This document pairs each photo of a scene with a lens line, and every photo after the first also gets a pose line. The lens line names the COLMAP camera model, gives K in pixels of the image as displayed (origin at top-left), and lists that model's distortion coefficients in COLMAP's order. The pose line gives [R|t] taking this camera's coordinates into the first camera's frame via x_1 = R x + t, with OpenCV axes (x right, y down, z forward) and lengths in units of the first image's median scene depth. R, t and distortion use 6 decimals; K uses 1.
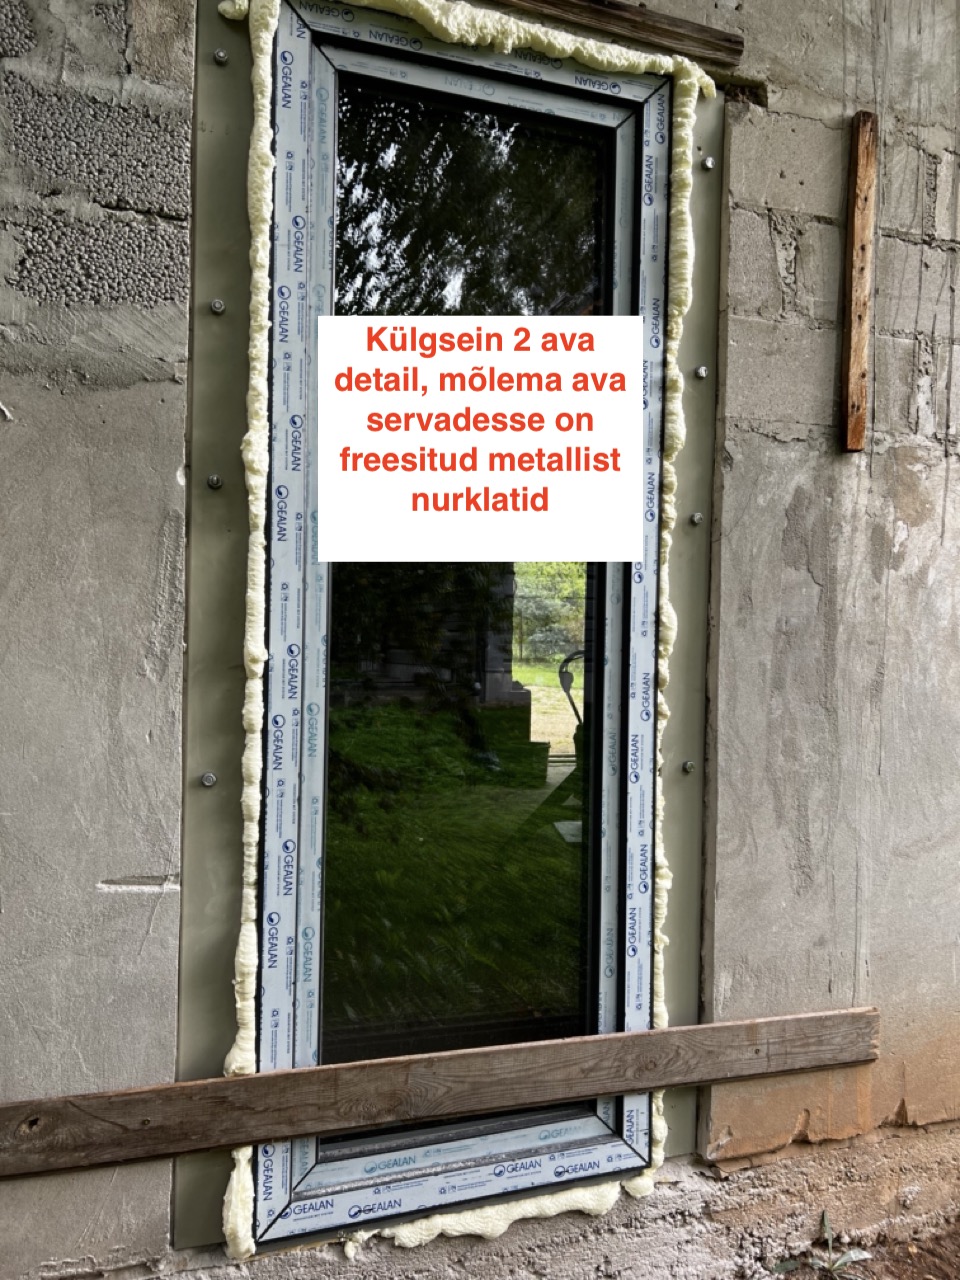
lens RADIAL K [[963.6, 0, 479.3], [0, 963.6, 637.9], [0, 0, 1]] dist [0.053149, -0.036530]
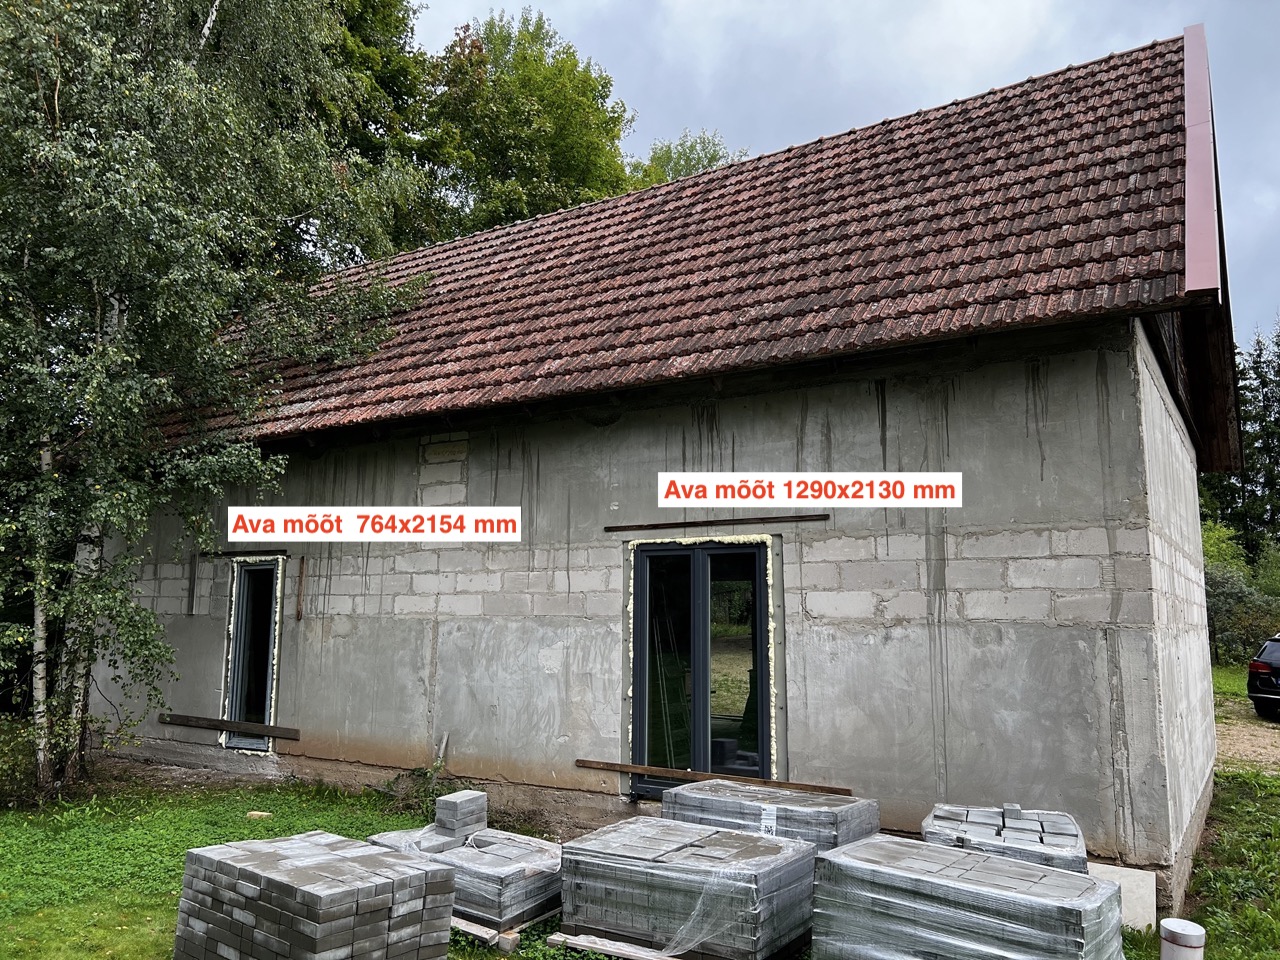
lens RADIAL K [[963.6, 0, 639.2], [0, 963.6, 489.3], [0, 0, 1]] dist [0.053149, -0.036530]
pose [[0.620476, -0.124249, -0.774320, 6.038107], [0.015505, 0.989120, -0.146291, -0.098587], [0.784072, 0.078764, 0.615652, -0.909512]]
